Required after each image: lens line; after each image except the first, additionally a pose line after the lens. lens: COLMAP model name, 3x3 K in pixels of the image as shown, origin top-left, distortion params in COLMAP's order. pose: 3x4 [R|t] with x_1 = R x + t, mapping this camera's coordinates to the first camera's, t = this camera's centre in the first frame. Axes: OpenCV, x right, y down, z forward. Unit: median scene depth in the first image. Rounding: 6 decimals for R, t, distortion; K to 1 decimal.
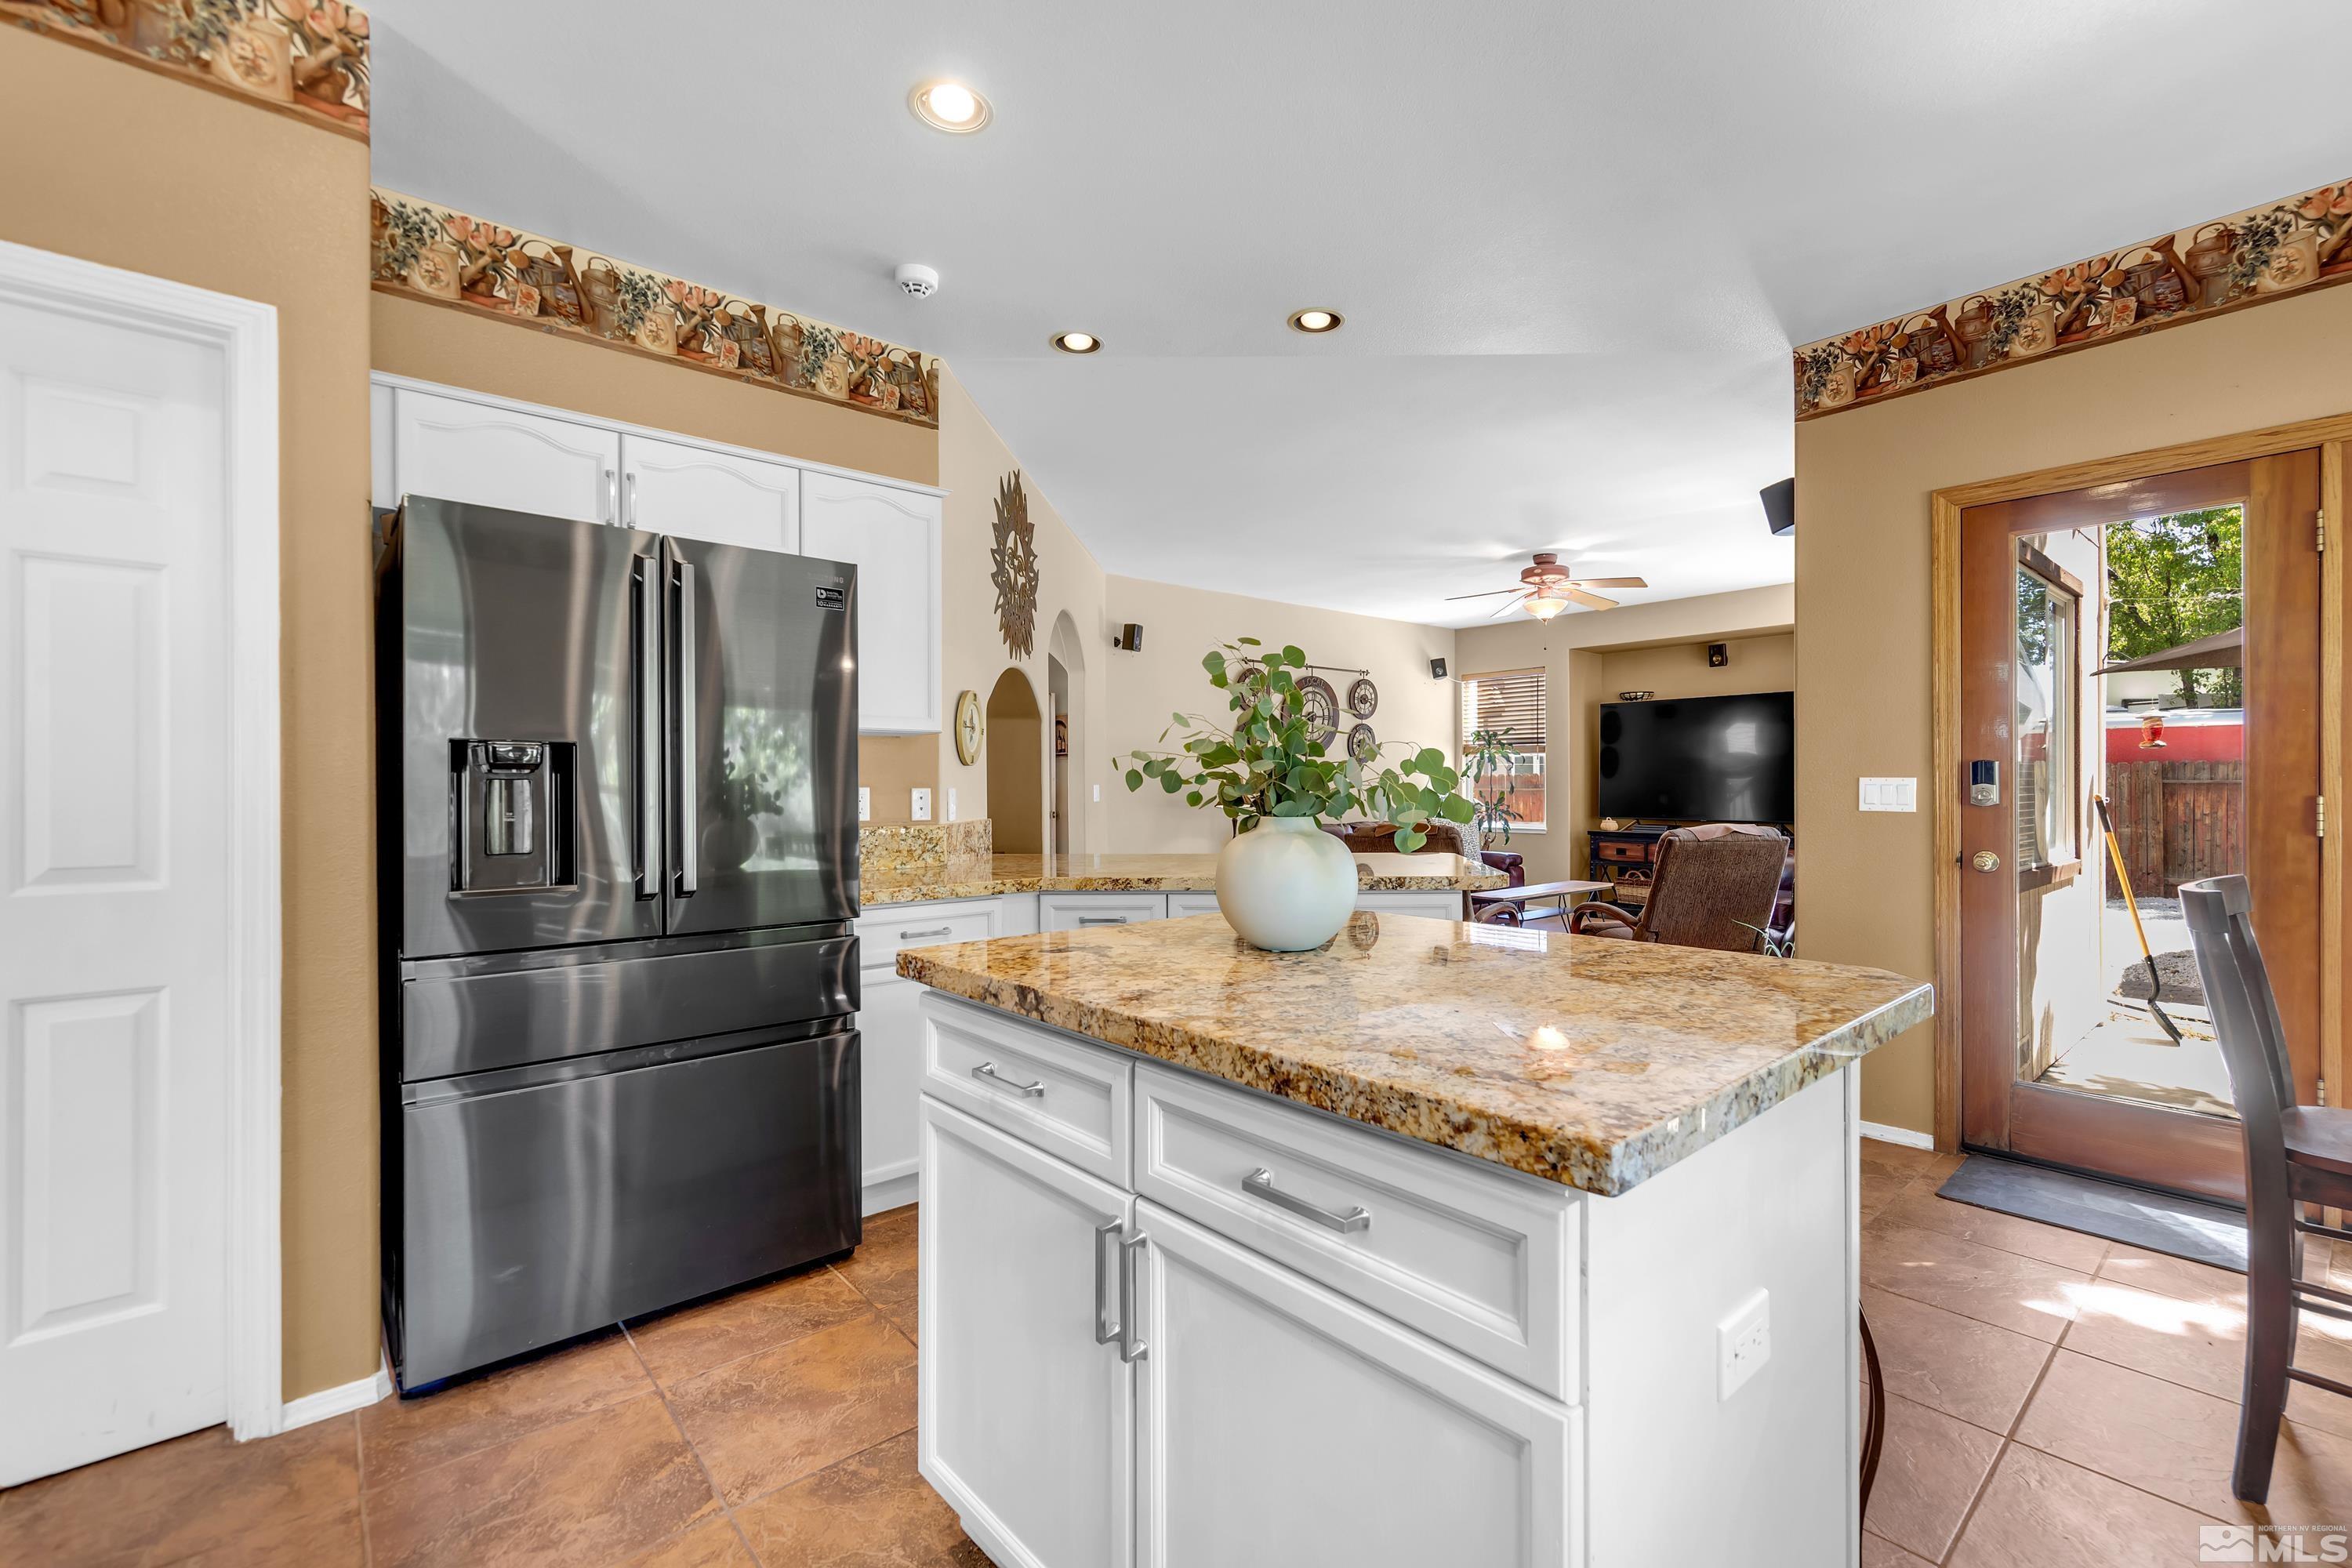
lens RADIAL K [[1002.1, 0, 1186.7], [0, 1002.1, 784.7], [0, 0, 1]] dist [0.001423, 0.000082]
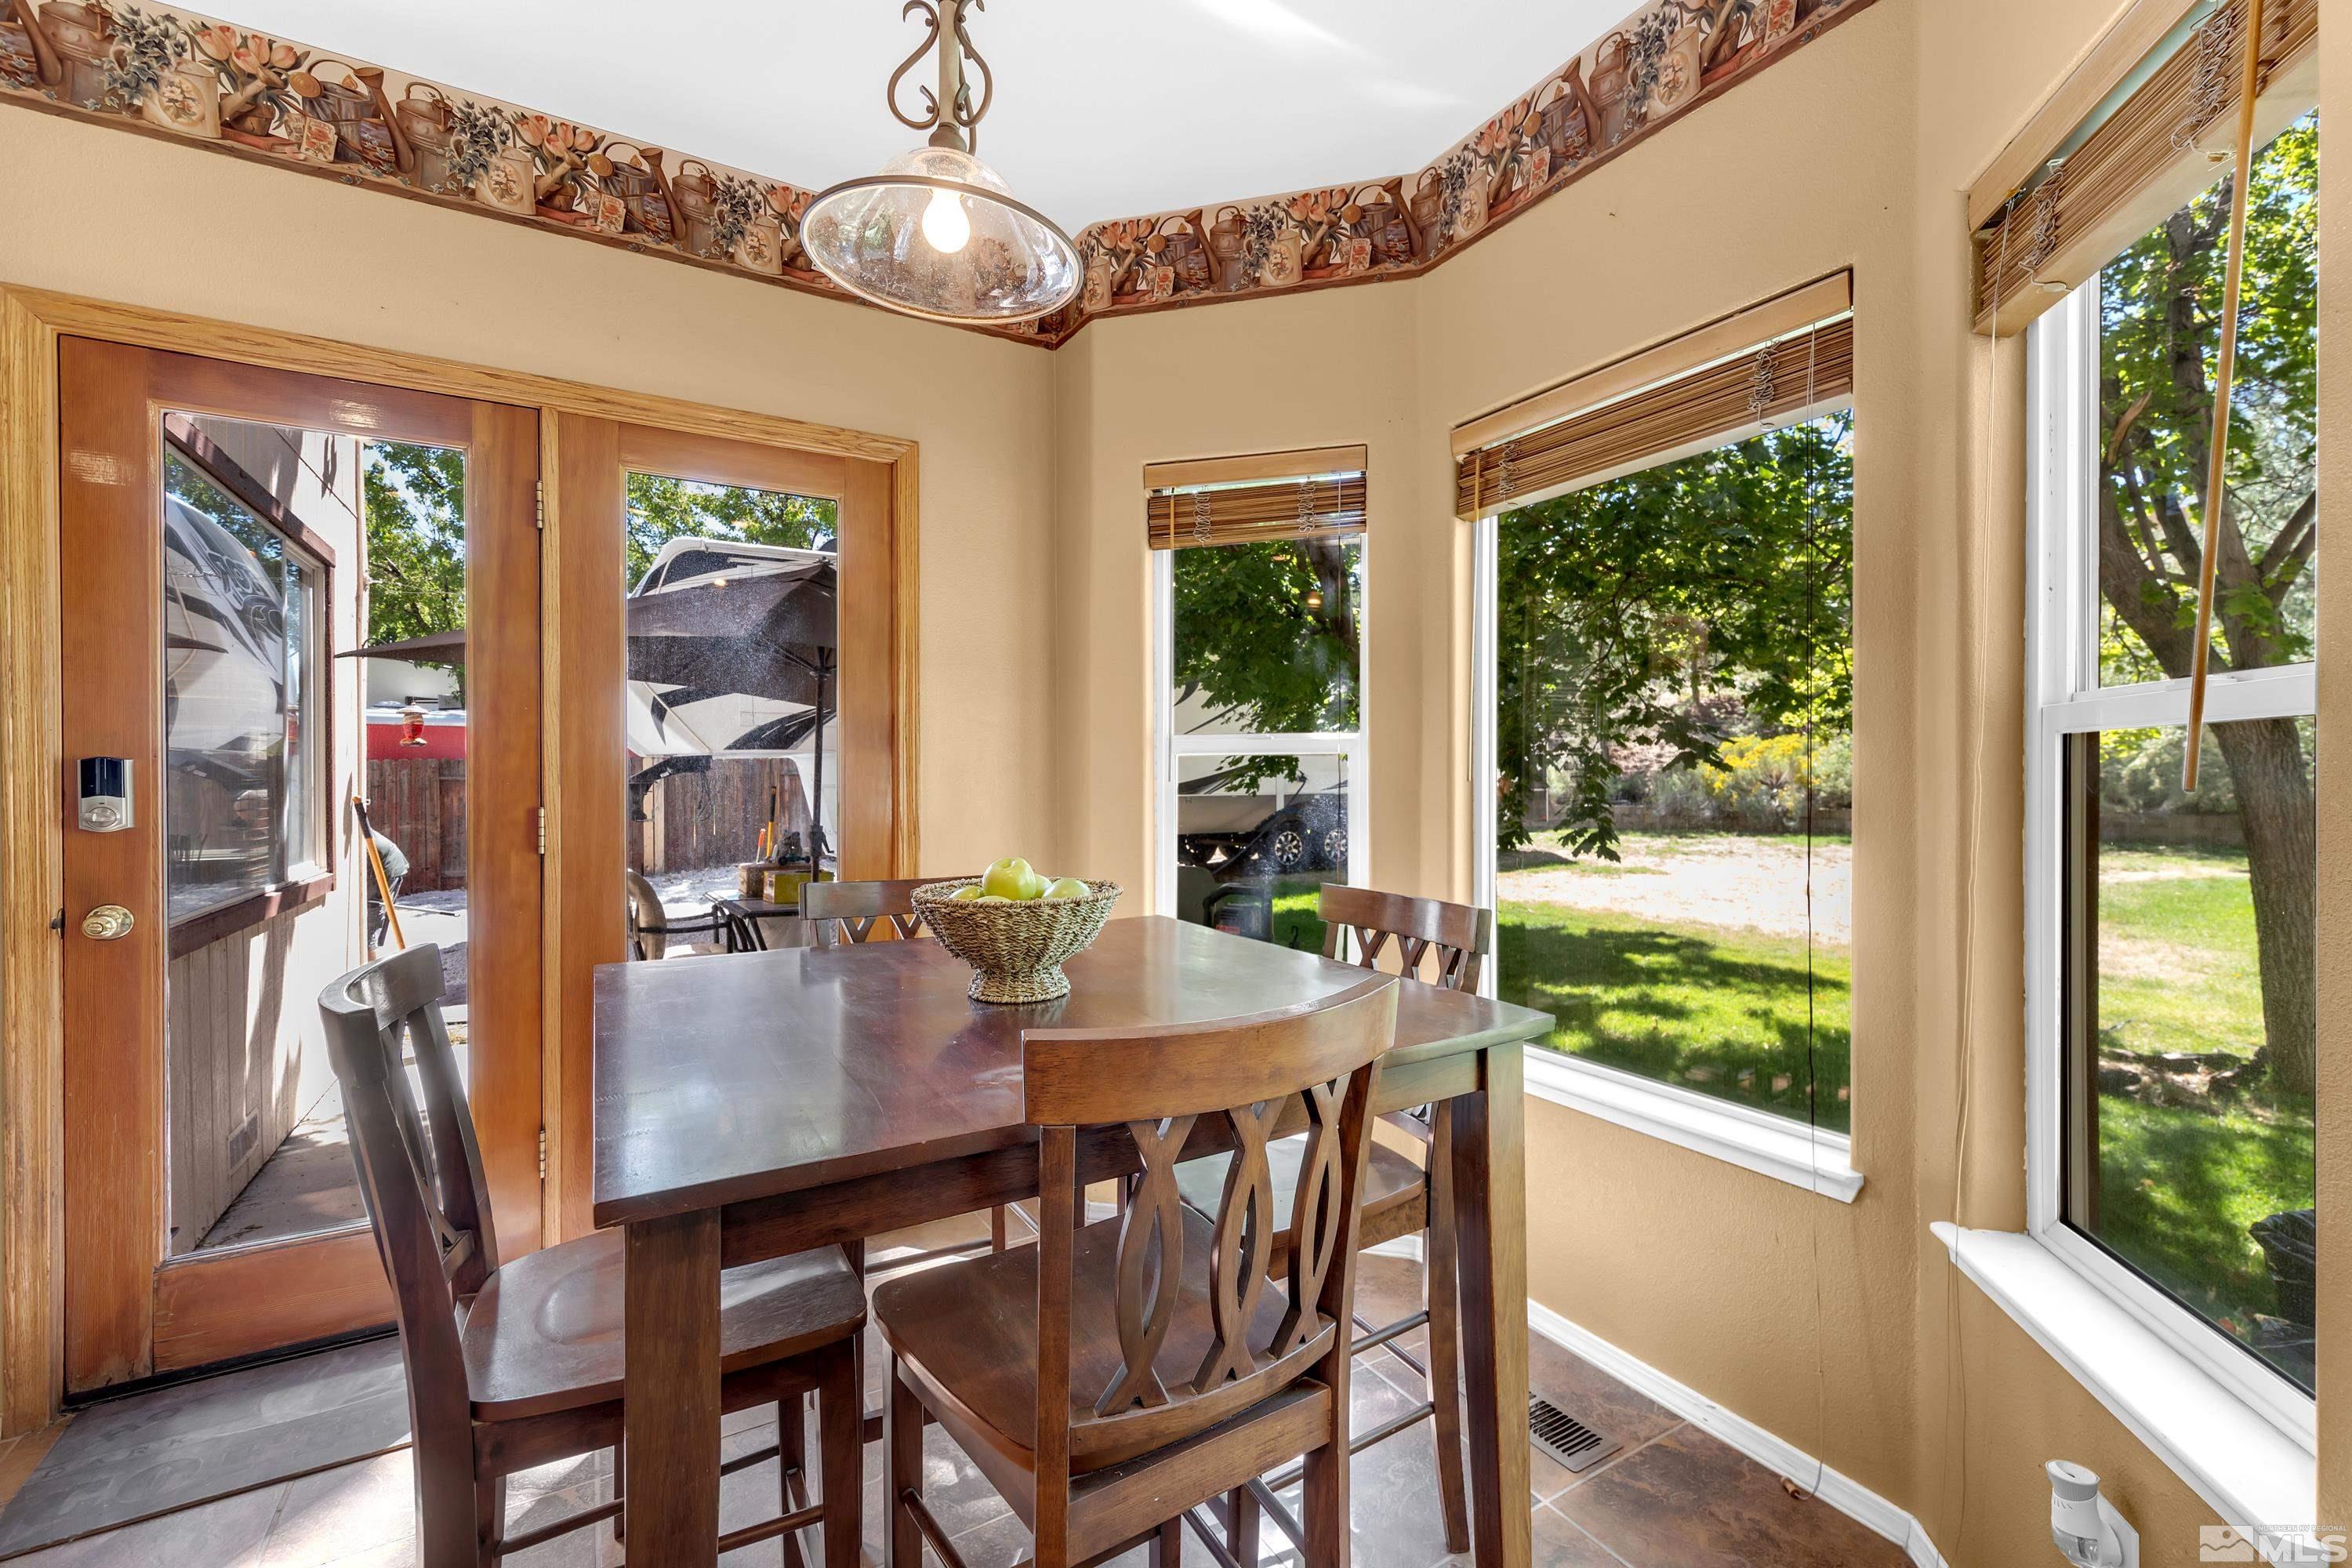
lens RADIAL K [[999.5, 0, 1195.8], [0, 999.5, 789.0], [0, 0, 1]] dist [0.009860, -0.000529]
pose [[0.161774, -0.008217, 0.986794, 0.293750], [-0.002016, 0.999960, 0.008657, -0.011748], [-0.986826, -0.003390, 0.161751, 0.242206]]
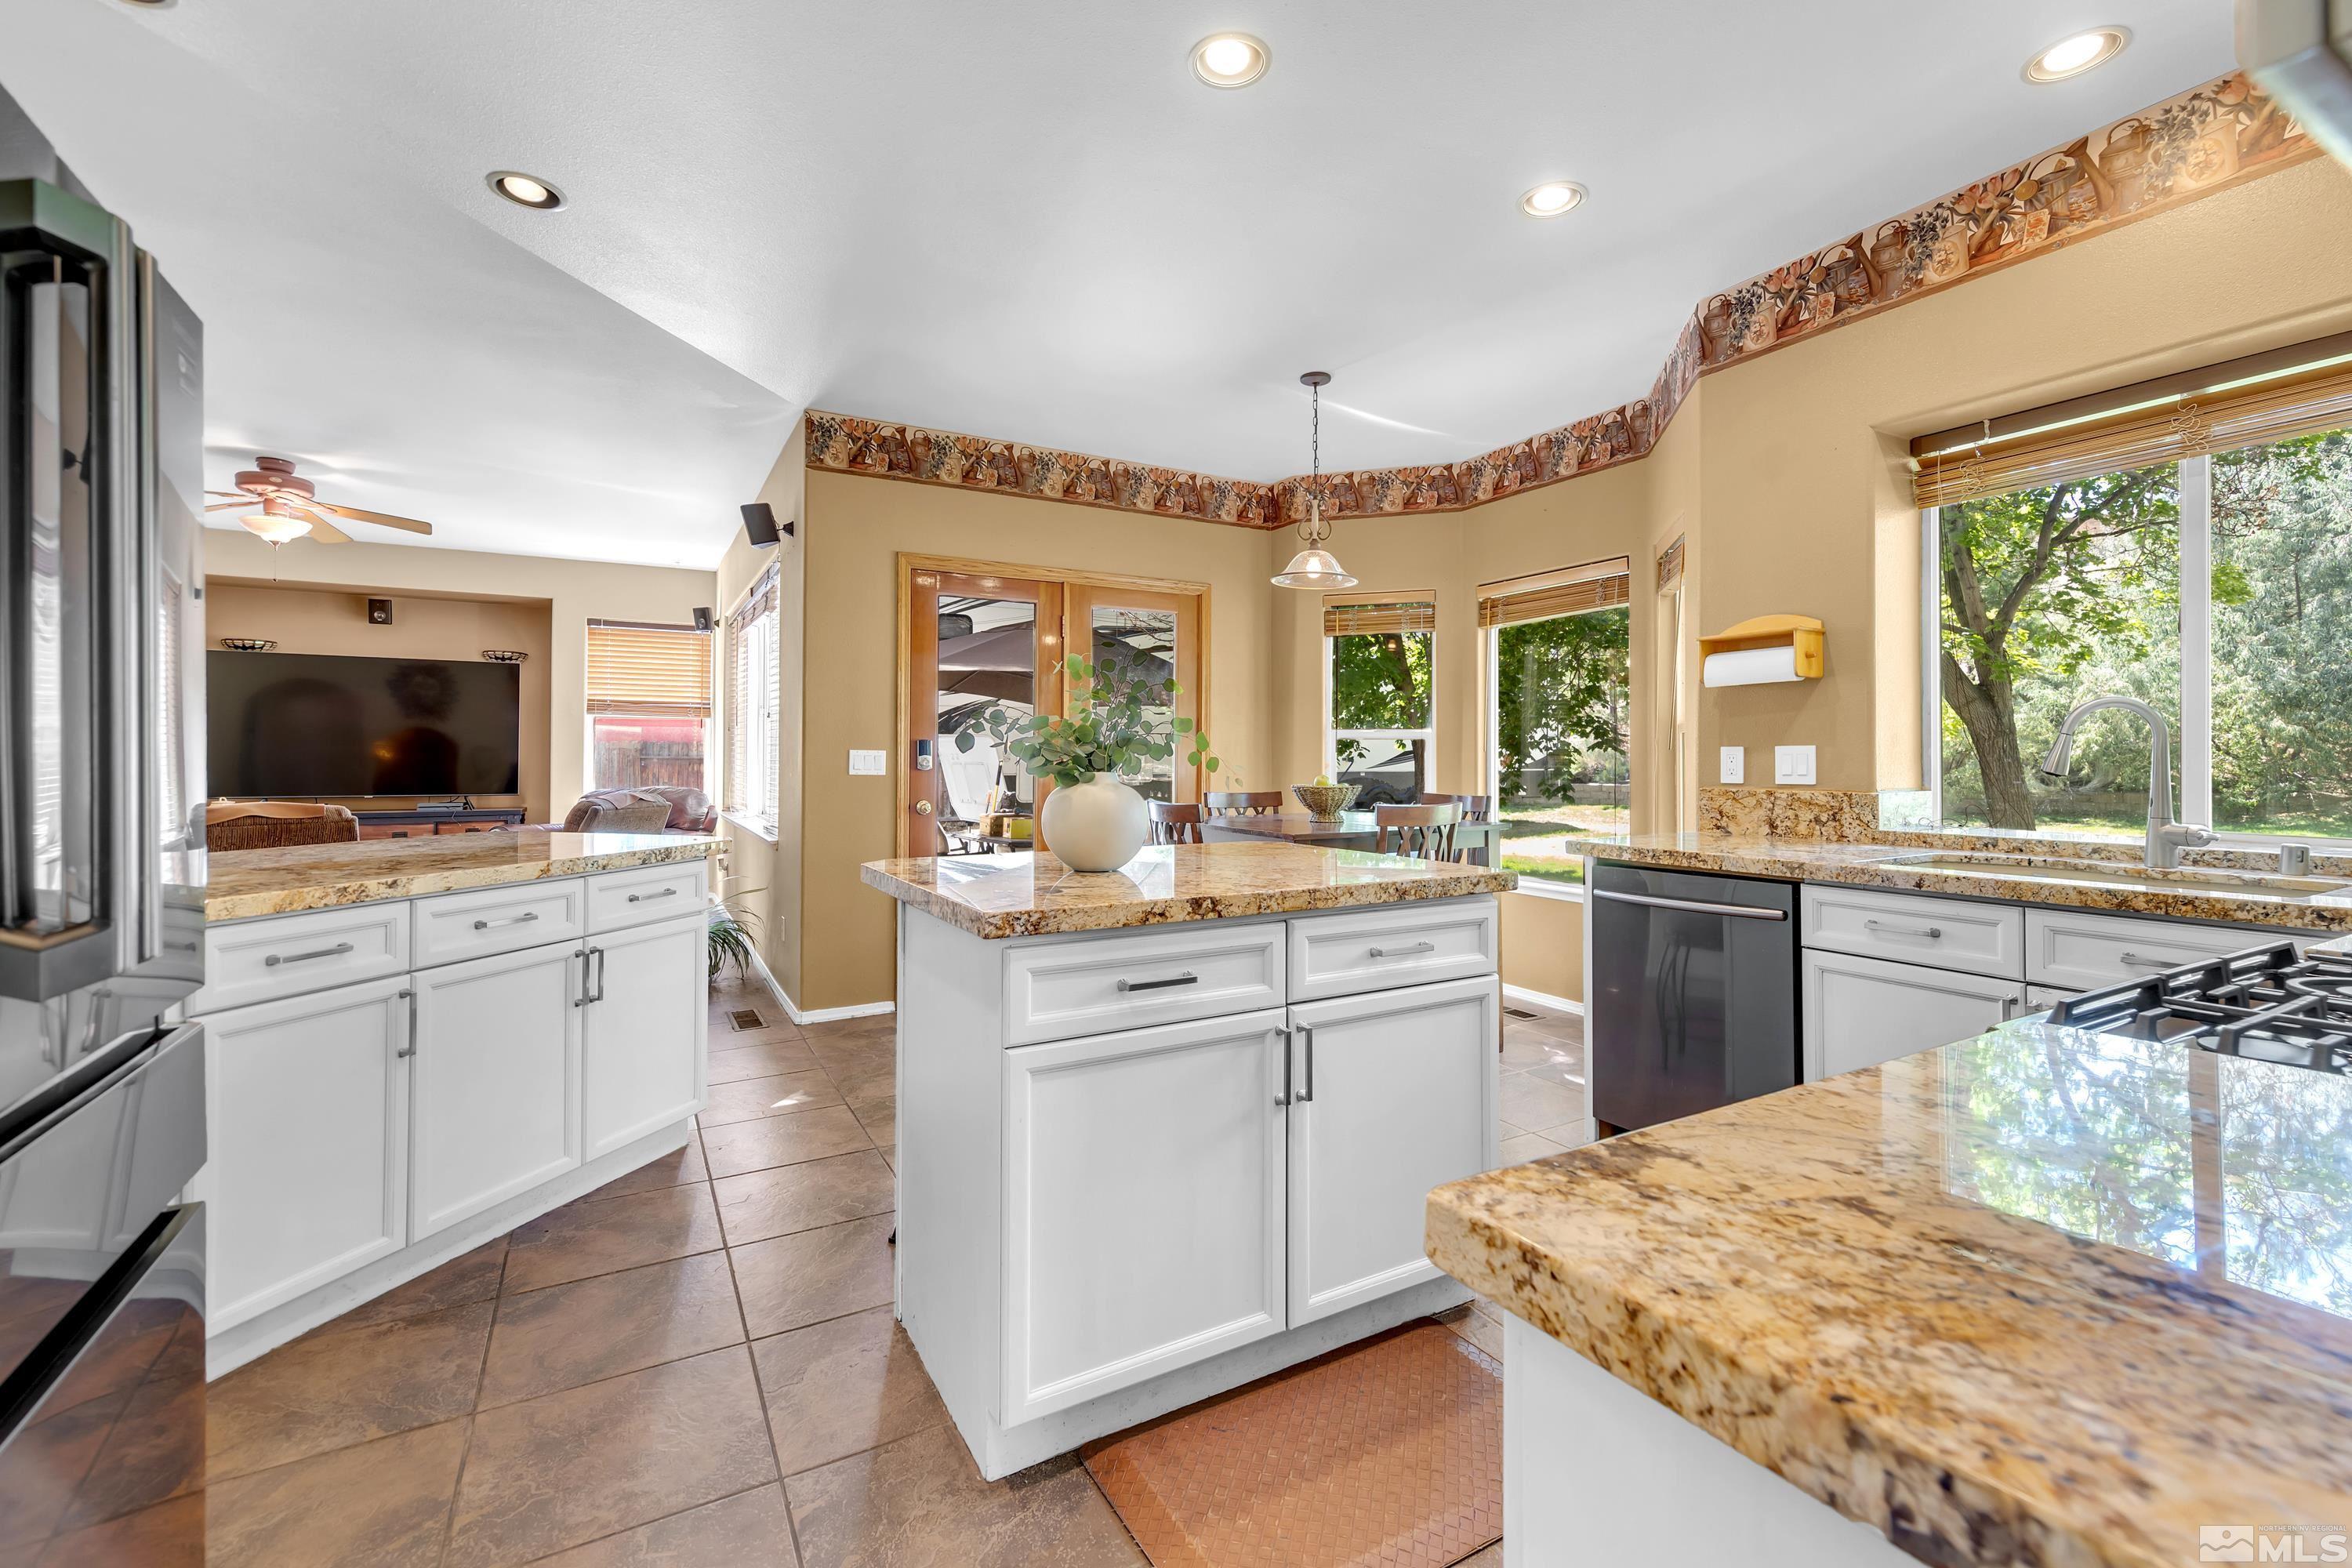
lens RADIAL K [[1002.1, 0, 1192.3], [0, 1002.1, 766.2], [0, 0, 1]] dist [0.001423, 0.000082]
pose [[0.186758, -0.001634, 0.982405, -0.620685], [-0.004553, 0.999986, 0.002529, 0.010563], [-0.982395, -0.004945, 0.186748, 0.324071]]
